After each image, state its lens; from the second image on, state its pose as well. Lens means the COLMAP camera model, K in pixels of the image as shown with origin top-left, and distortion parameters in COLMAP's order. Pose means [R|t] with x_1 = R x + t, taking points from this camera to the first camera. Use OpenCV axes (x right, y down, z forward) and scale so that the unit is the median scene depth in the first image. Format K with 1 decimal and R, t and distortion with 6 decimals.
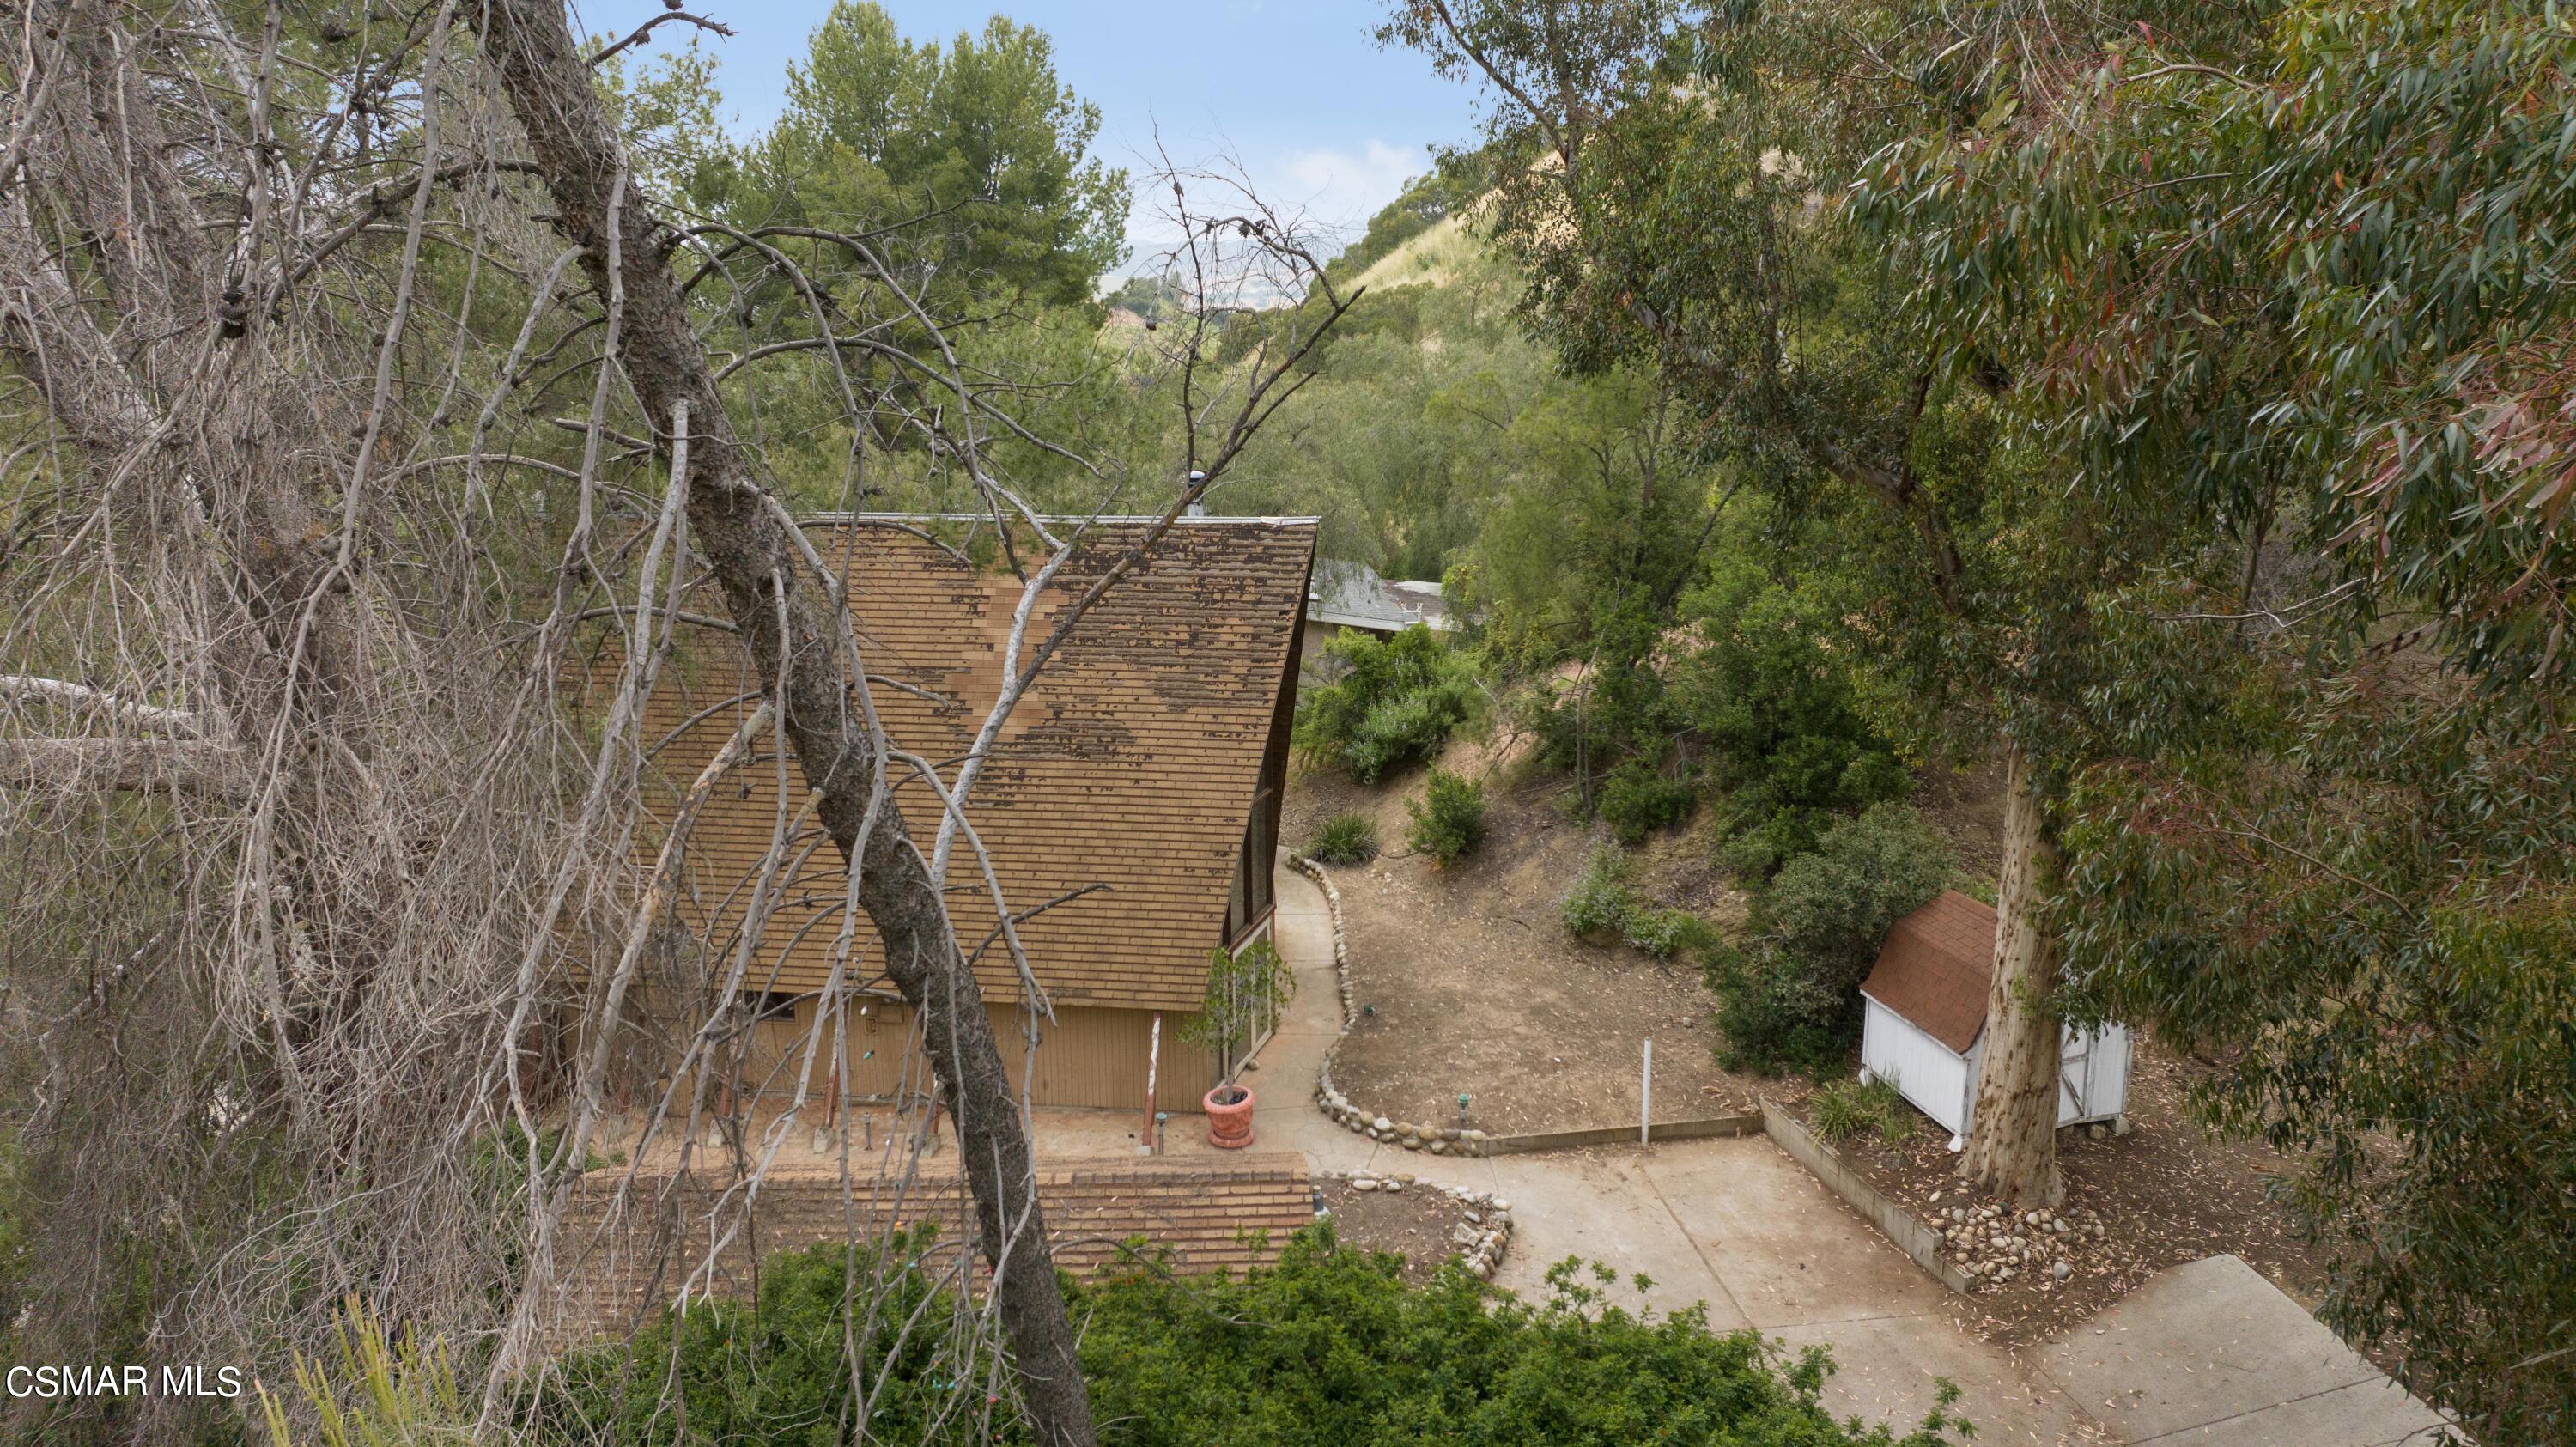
lens RADIAL K [[1798.8, 0, 1279.8], [0, 1798.8, 730.6], [0, 0, 1]] dist [-0.033691, 0.032076]
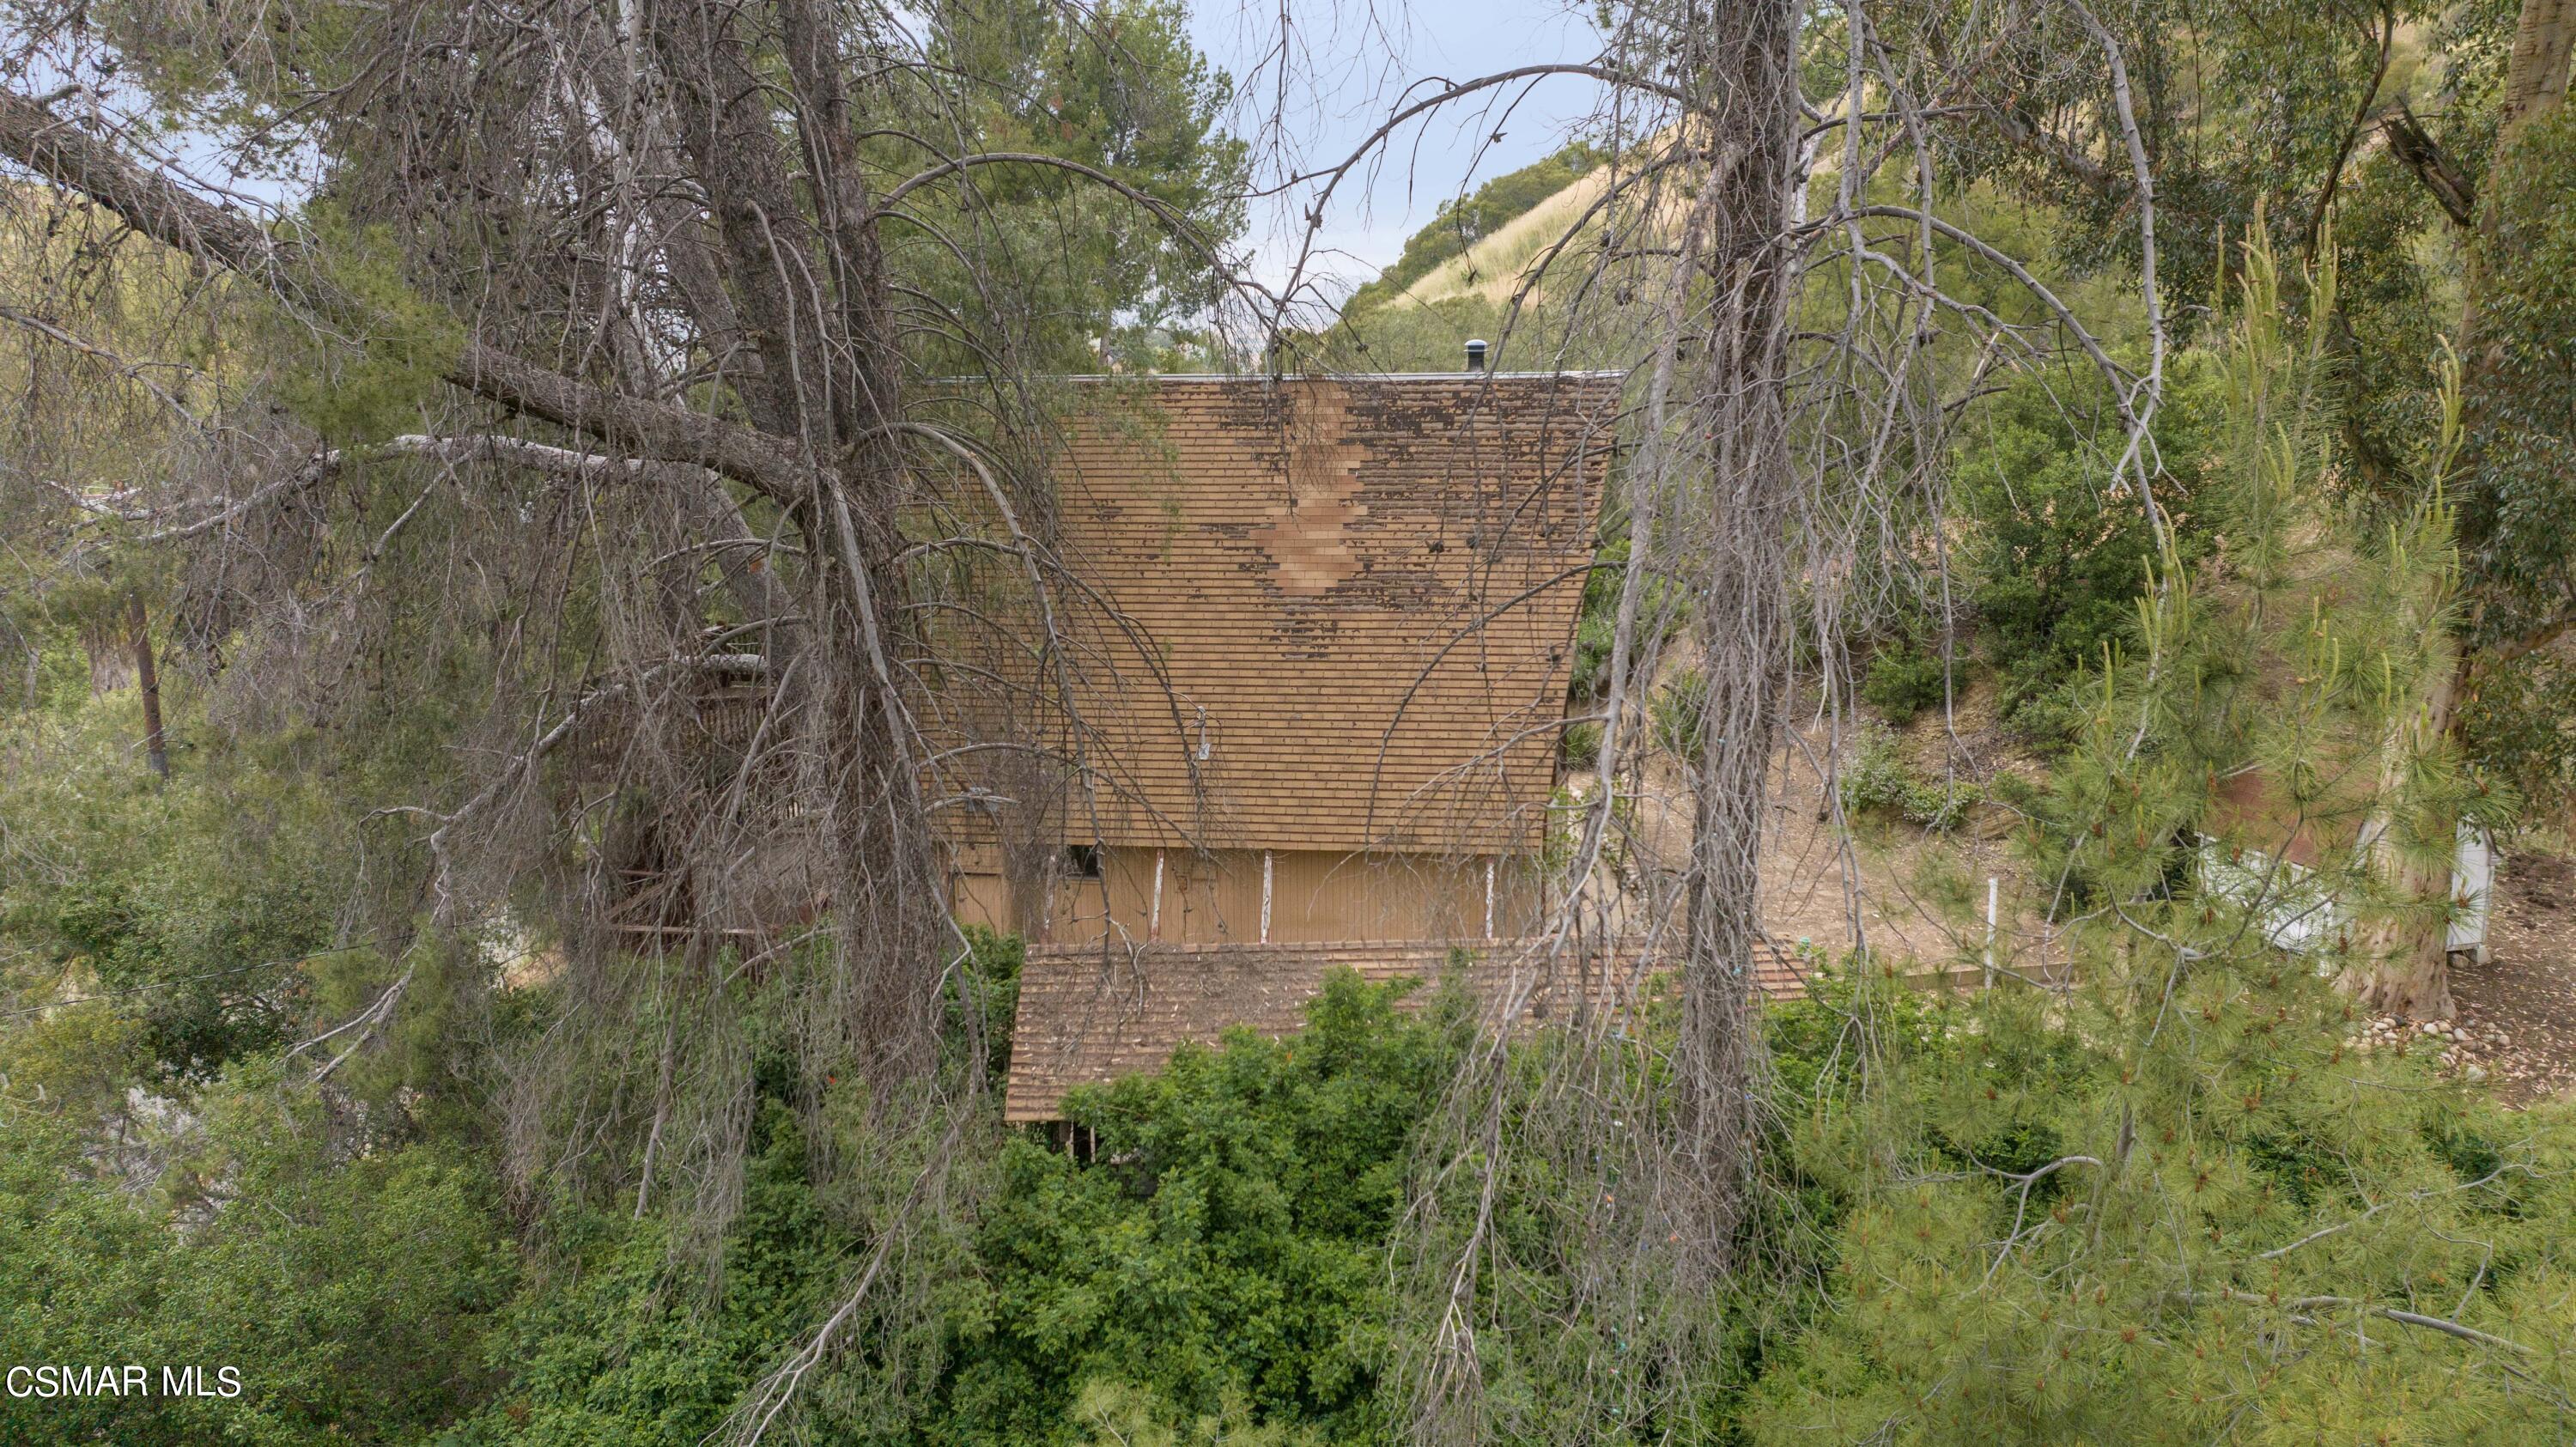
lens RADIAL K [[1798.8, 0, 1276.9], [0, 1798.8, 724.2], [0, 0, 1]] dist [-0.033691, 0.032076]
pose [[0.999955, -0.005789, 0.007497, -0.183474], [0.006038, 0.999418, -0.033588, 0.111444], [-0.007298, 0.033632, 0.999408, 0.014760]]
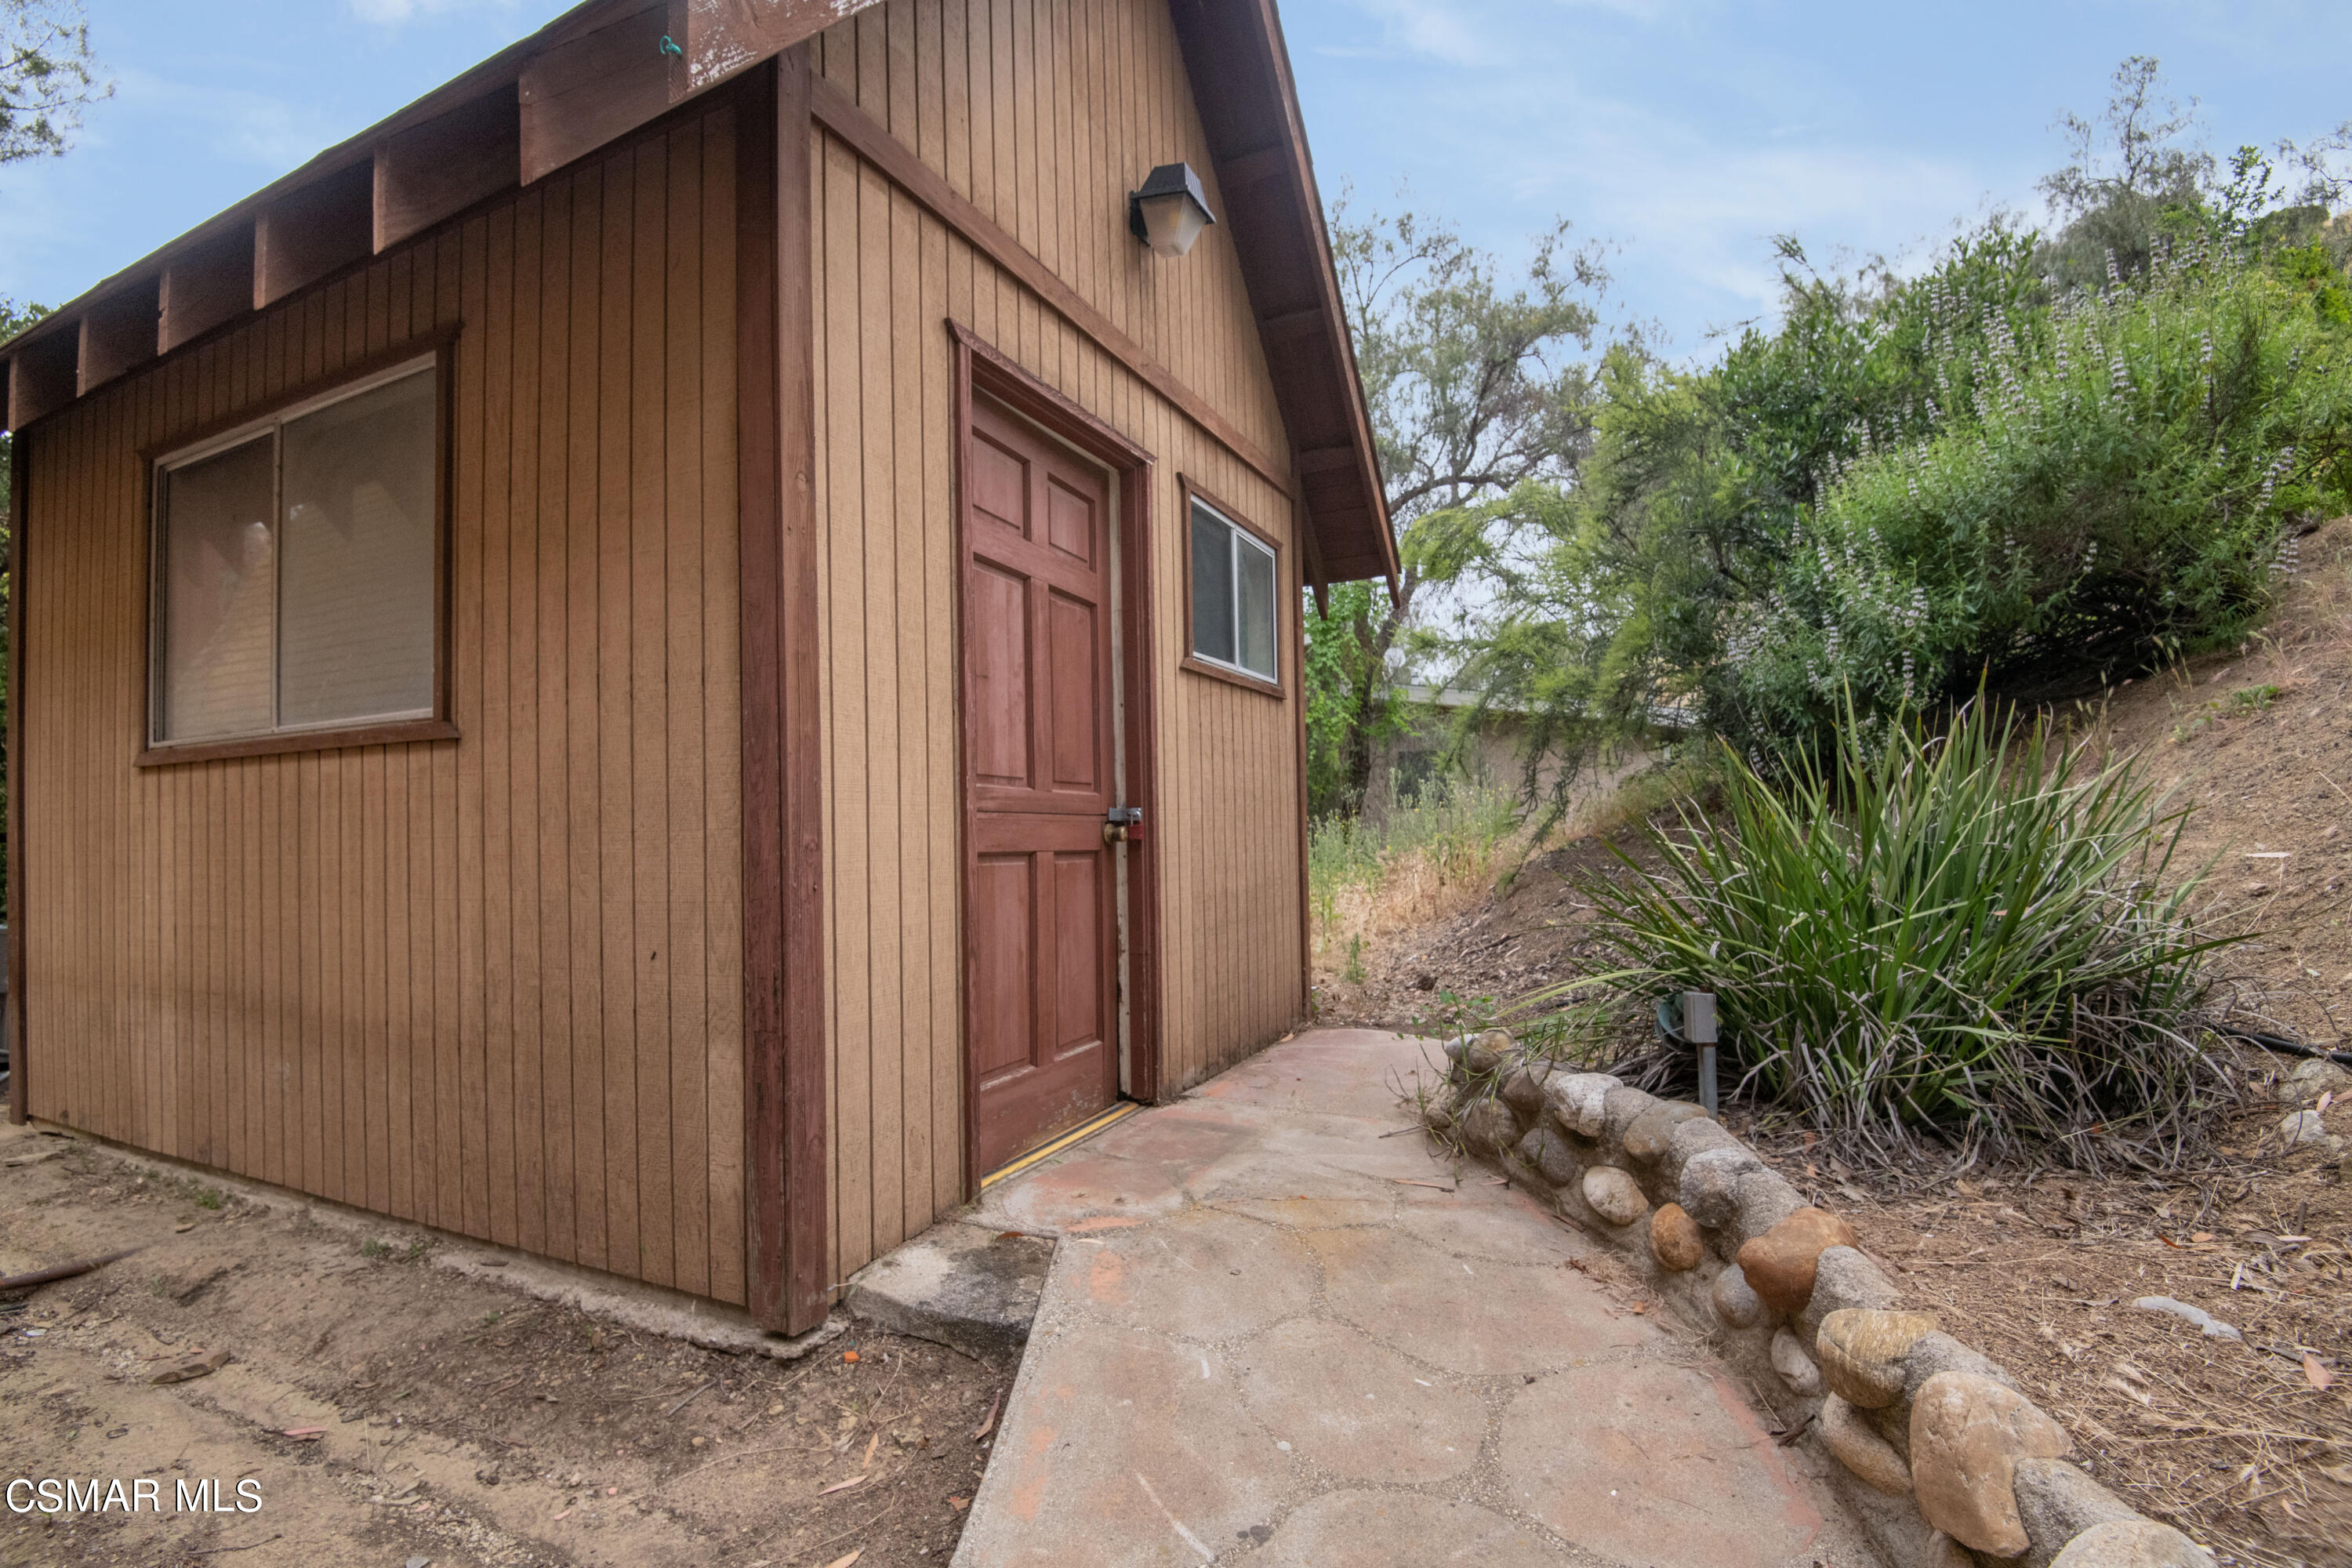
lens RADIAL K [[1079.2, 0, 1181.2], [0, 1079.2, 791.9], [0, 0, 1]] dist [-0.000965, 0.000094]
pose [[0.952909, -0.024788, -0.302241, 0.015943], [-0.056031, 0.965102, -0.255808, 0.099480], [0.298034, 0.260697, 0.918266, 1.252631]]
